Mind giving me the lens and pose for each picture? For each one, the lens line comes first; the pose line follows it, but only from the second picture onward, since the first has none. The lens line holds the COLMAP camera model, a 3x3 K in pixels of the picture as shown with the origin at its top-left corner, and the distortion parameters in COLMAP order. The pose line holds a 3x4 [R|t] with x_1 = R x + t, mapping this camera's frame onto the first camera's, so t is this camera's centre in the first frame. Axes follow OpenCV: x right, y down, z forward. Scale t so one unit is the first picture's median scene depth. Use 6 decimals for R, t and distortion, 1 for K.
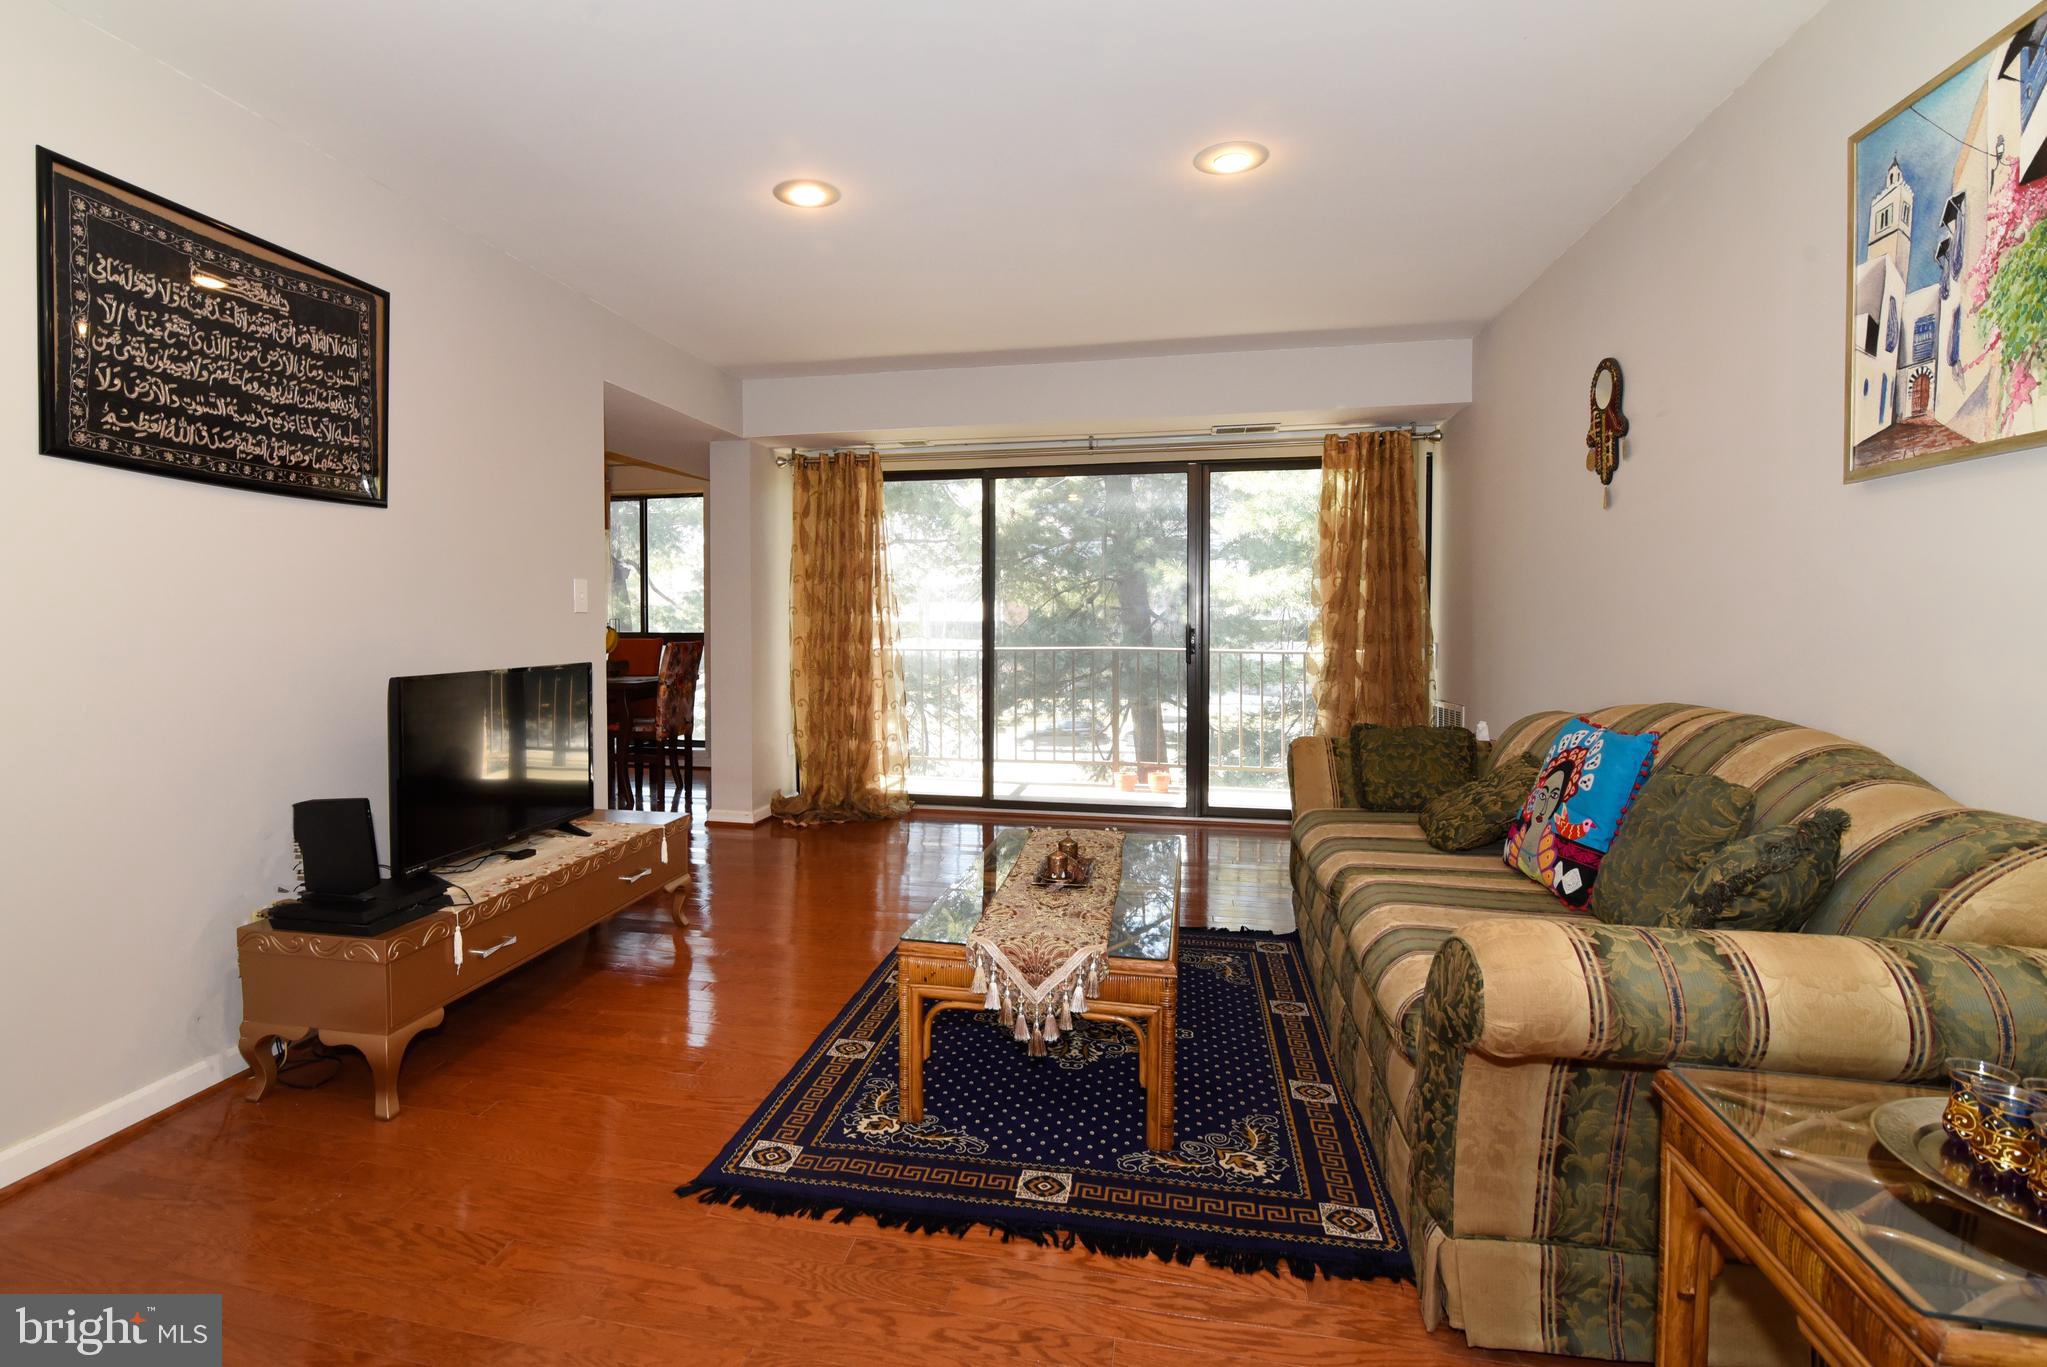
lens RADIAL K [[1002.6, 0, 960.9], [0, 1002.6, 643.9], [0, 0, 1]] dist [-0.025304, 0.000946]
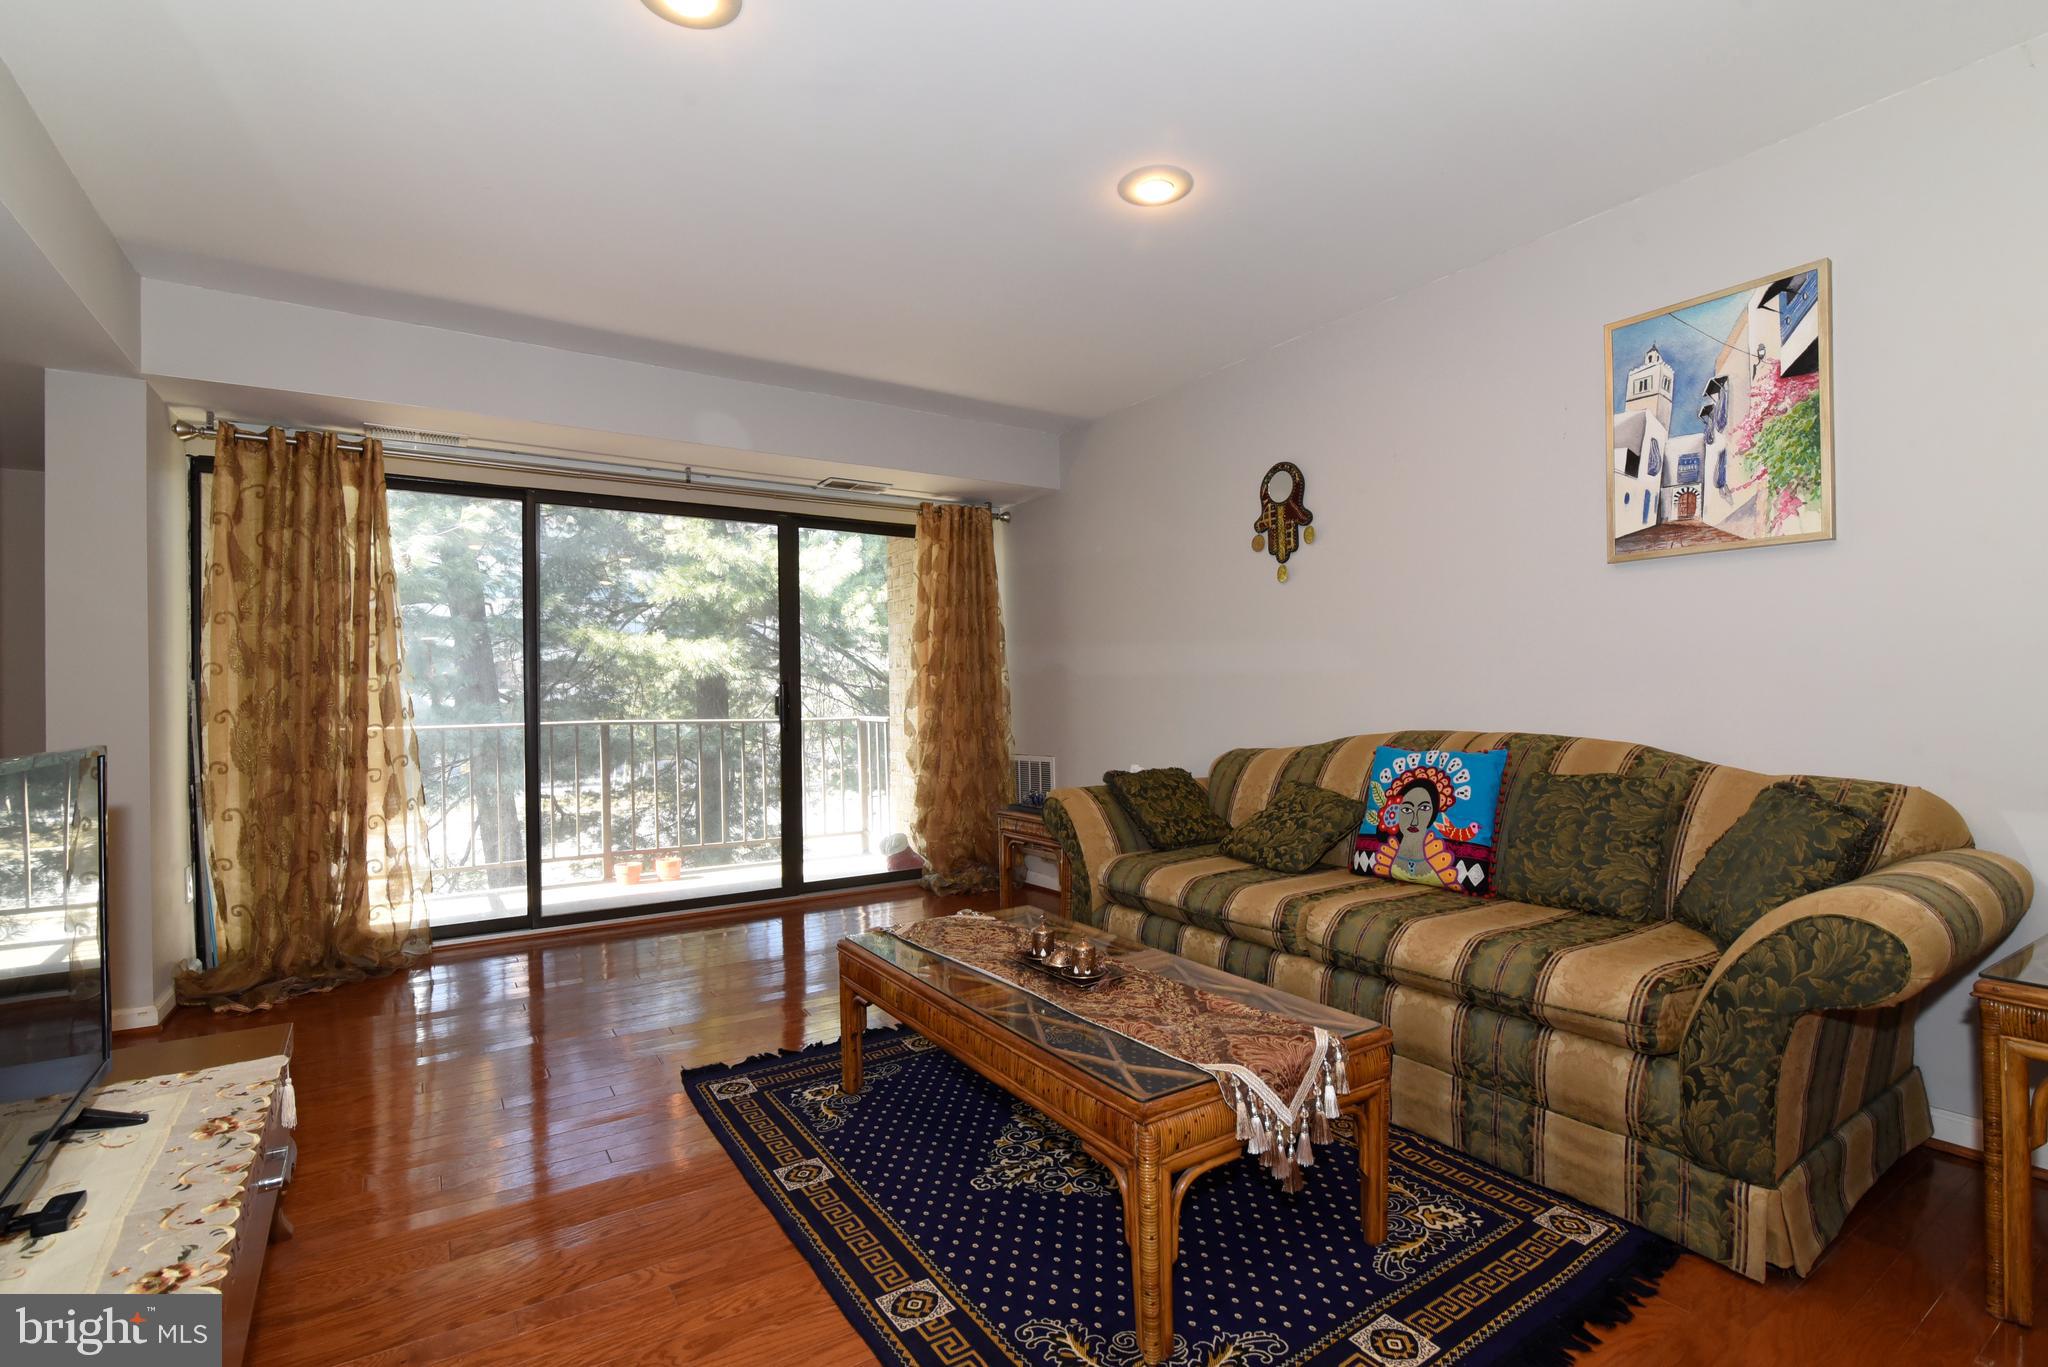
lens RADIAL K [[930.1, 0, 1028.8], [0, 930.1, 688.4], [0, 0, 1]] dist [-0.021089, 0.000775]
pose [[0.694070, -0.004675, 0.719893, -0.580970], [0.031375, 0.999225, -0.023761, 0.020964], [-0.719224, 0.039079, 0.693679, 0.602244]]
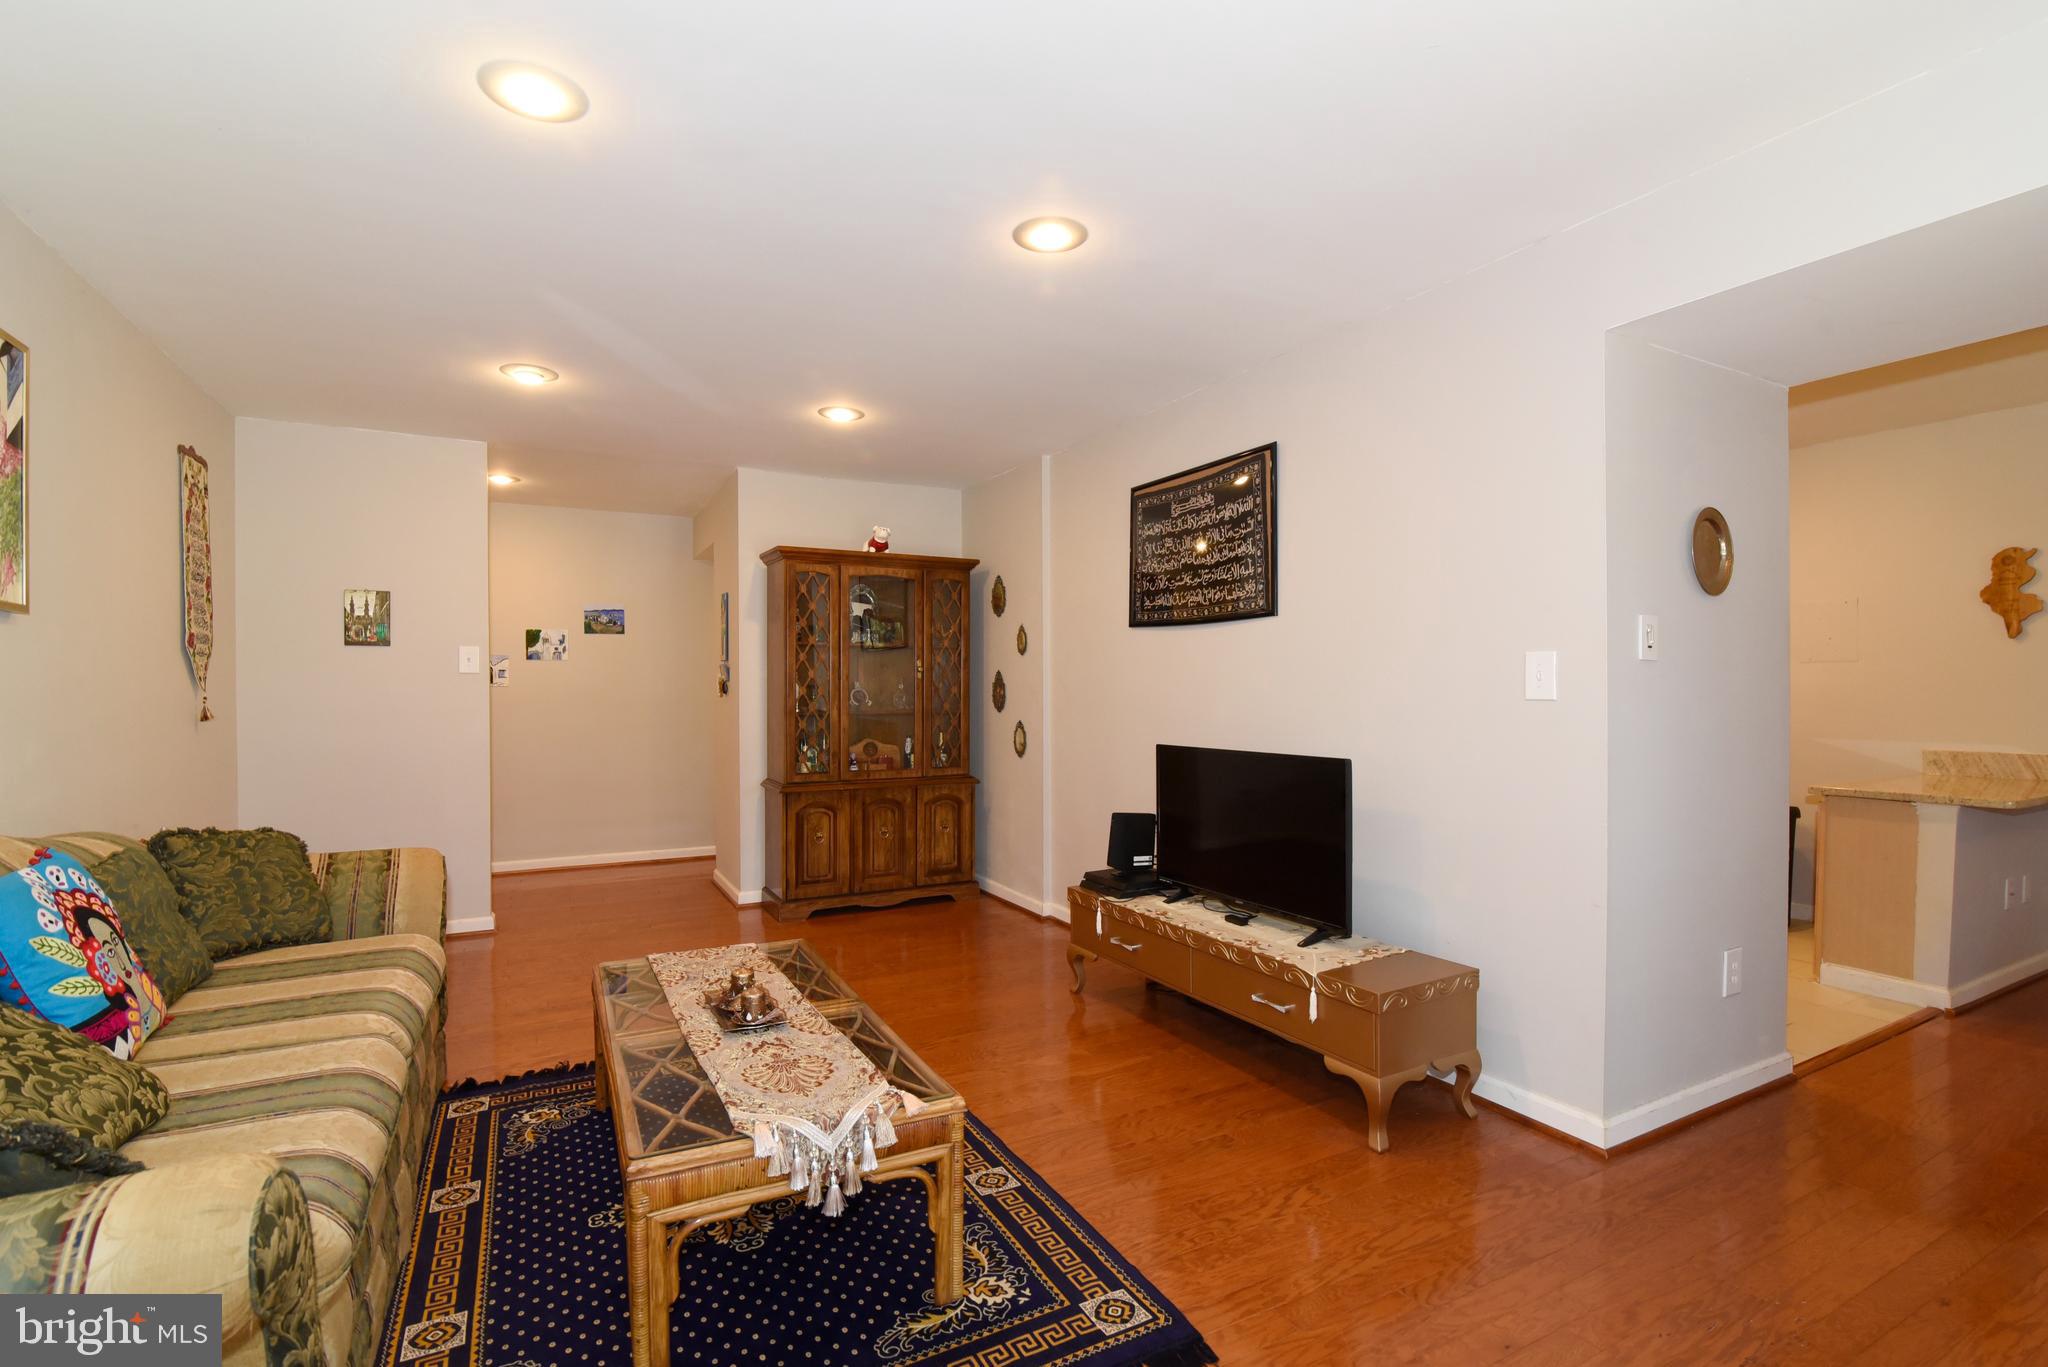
lens RADIAL K [[930.1, 0, 1015.3], [0, 930.1, 695.3], [0, 0, 1]] dist [-0.021089, 0.000775]
pose [[-0.769337, 0.008653, -0.638785, 0.540812], [-0.009980, 0.999623, 0.025560, -0.082309], [0.638766, 0.026039, -0.768961, 2.193830]]
